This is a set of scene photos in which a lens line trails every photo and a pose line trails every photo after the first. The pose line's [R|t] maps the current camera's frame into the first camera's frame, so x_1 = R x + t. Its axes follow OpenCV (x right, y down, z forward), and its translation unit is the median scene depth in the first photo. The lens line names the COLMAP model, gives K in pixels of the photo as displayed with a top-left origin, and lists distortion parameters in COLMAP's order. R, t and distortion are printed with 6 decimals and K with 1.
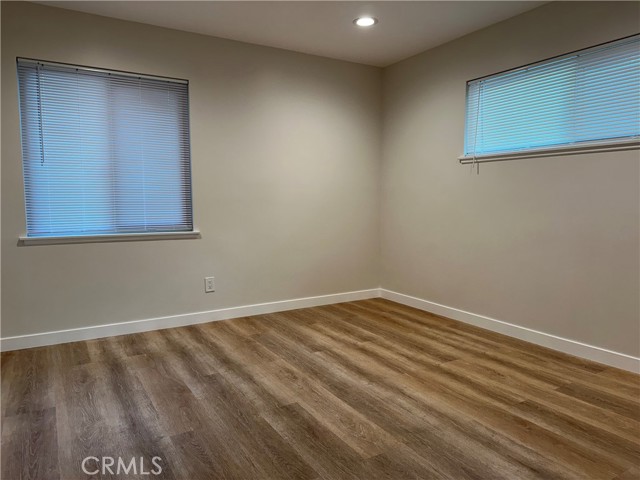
lens RADIAL K [[451.0, 0, 317.8], [0, 451.0, 243.2], [0, 0, 1]] dist [0.078757, -0.087880]
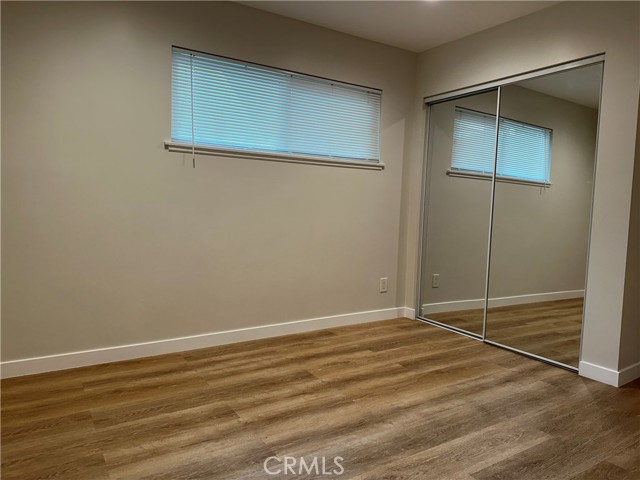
lens RADIAL K [[451.0, 0, 324.5], [0, 451.0, 236.2], [0, 0, 1]] dist [0.078757, -0.087880]
pose [[-0.041284, -0.078312, 0.996074, -0.660171], [0.064753, 0.994618, 0.080882, -0.105148], [-0.997047, 0.067837, -0.035990, 1.071257]]
